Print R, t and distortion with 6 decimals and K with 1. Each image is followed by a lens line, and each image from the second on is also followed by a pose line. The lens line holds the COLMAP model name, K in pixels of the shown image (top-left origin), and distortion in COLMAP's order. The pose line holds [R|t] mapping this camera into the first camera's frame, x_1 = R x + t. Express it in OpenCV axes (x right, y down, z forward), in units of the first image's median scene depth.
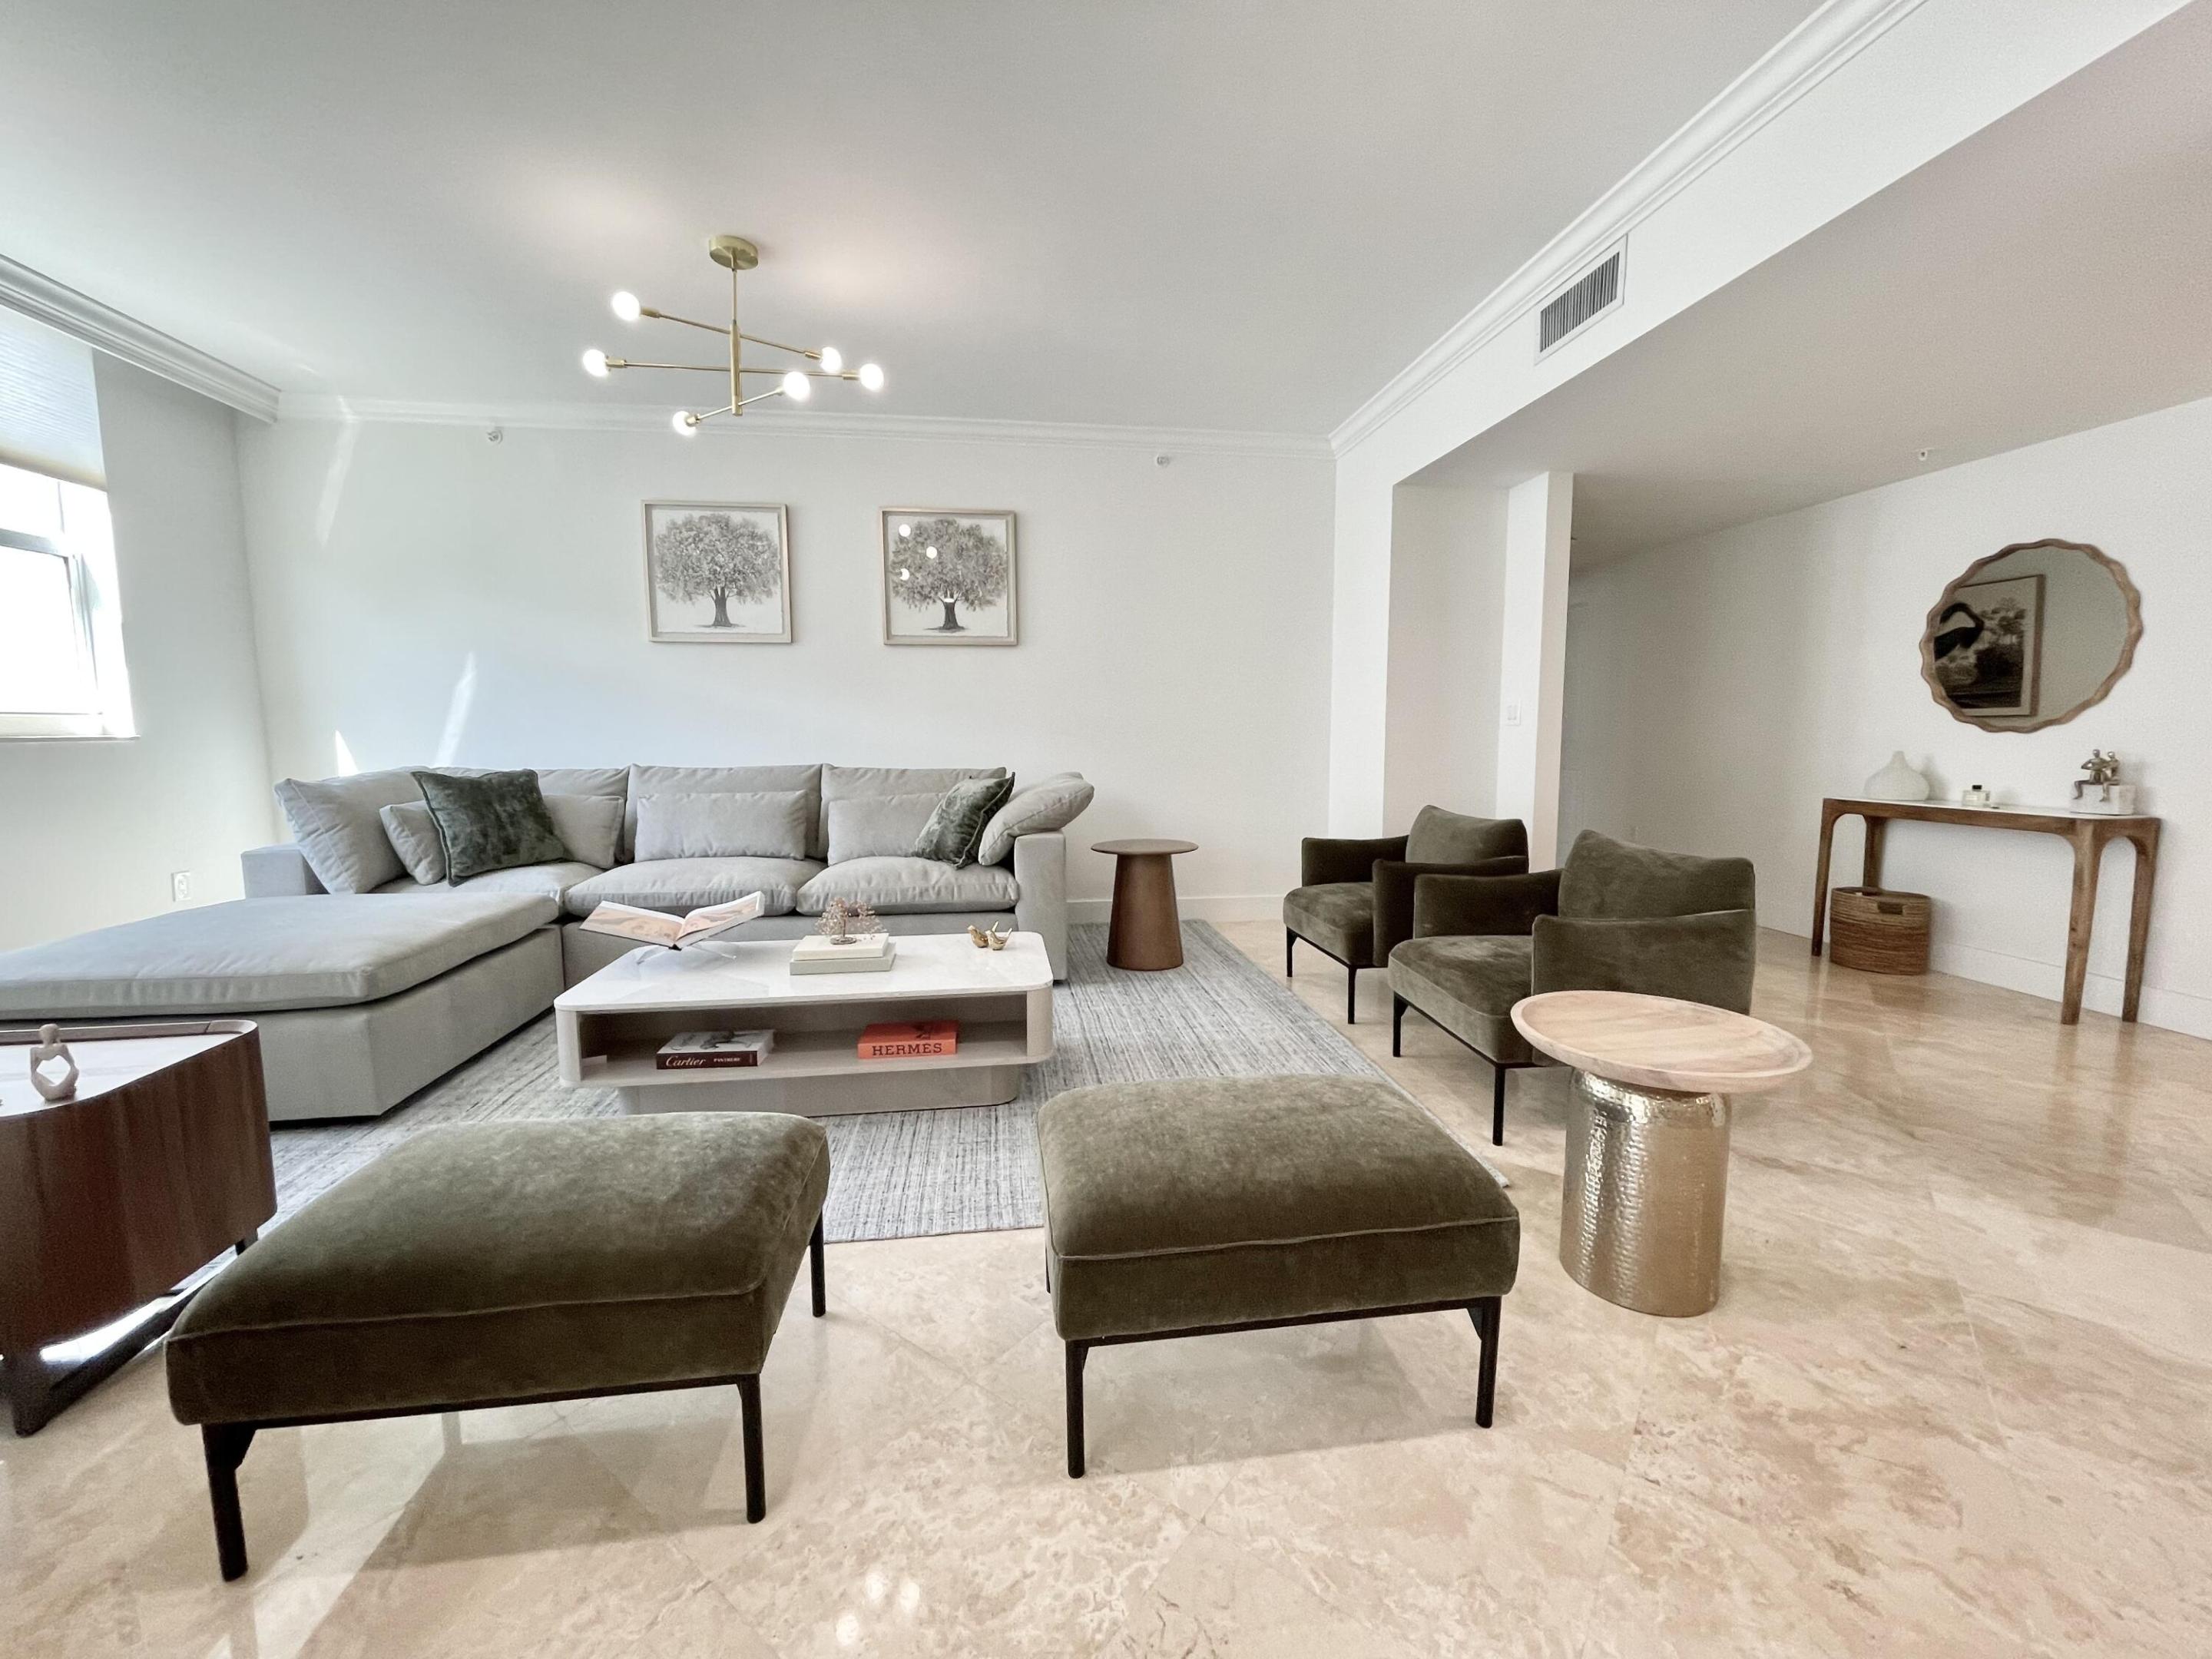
lens RADIAL K [[891.4, 0, 1106.0], [0, 891.4, 829.5], [0, 0, 1]] dist [-0.000061, -0.000173]
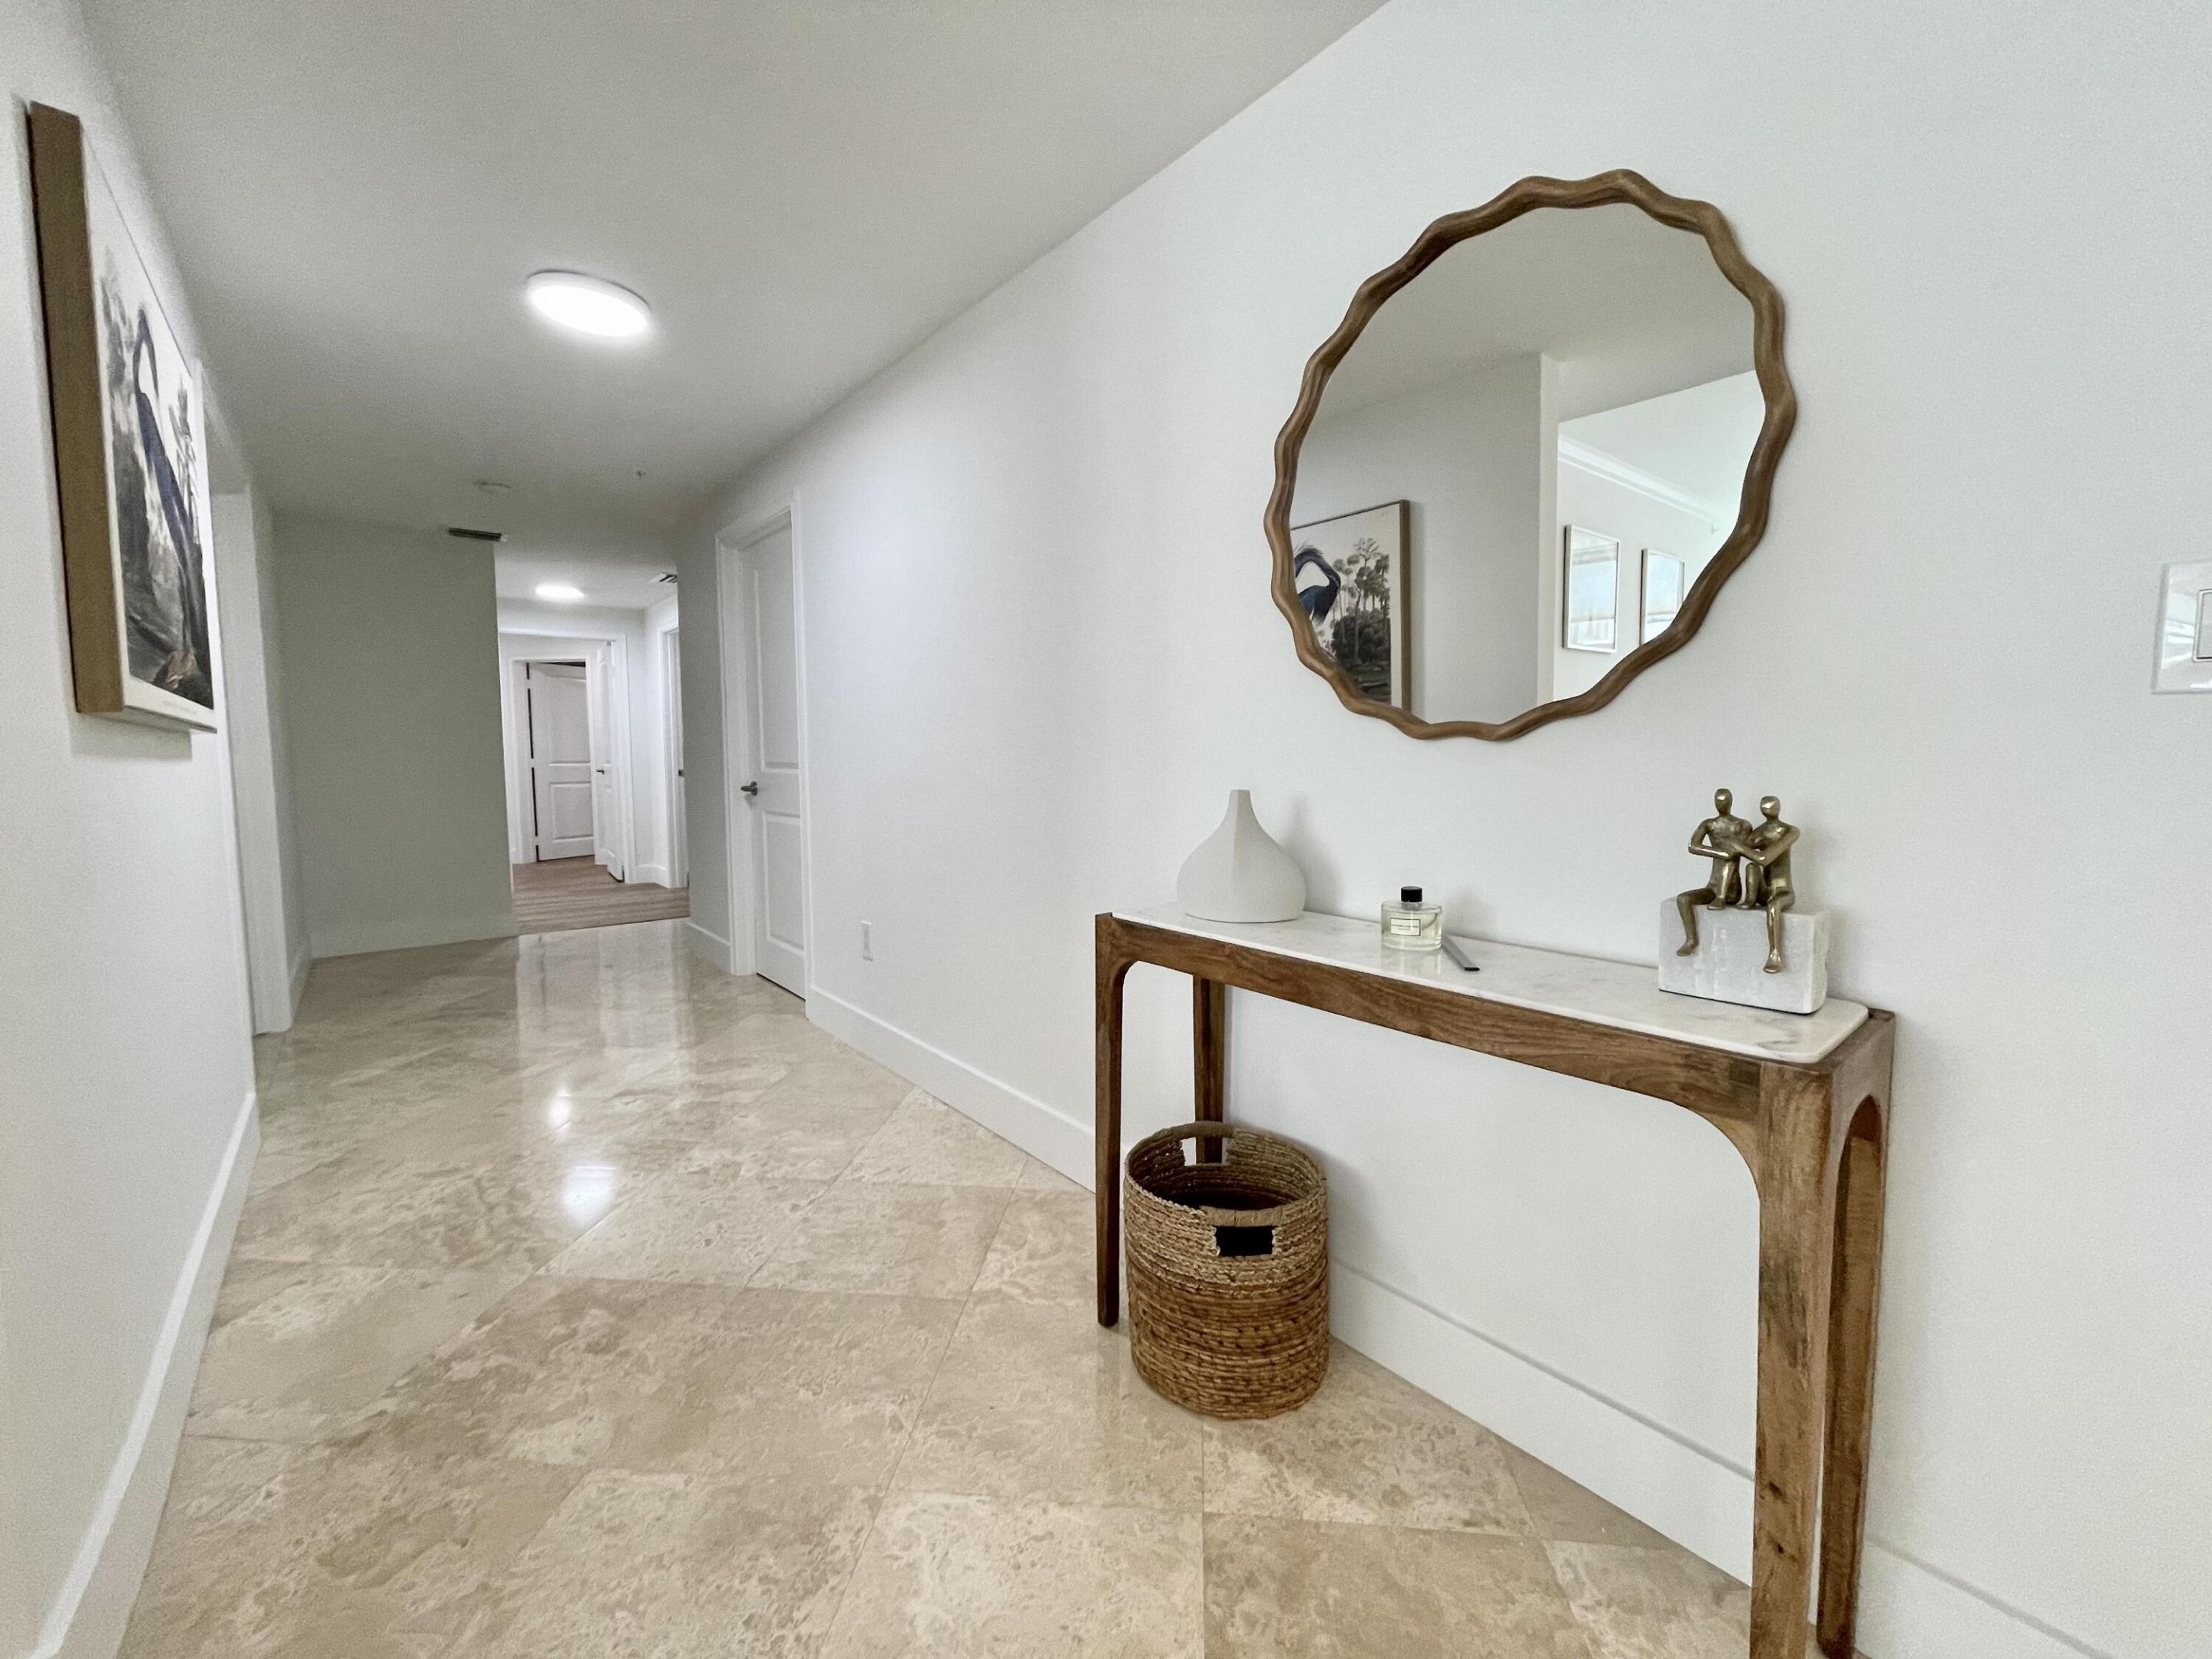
lens RADIAL K [[891.4, 0, 1106.0], [0, 891.4, 829.5], [0, 0, 1]] dist [-0.000061, -0.000173]
pose [[0.848894, -0.040934, 0.526976, 0.636541], [0.054862, 0.998435, -0.010820, -0.069738], [-0.525709, 0.038096, 0.849811, 0.703731]]
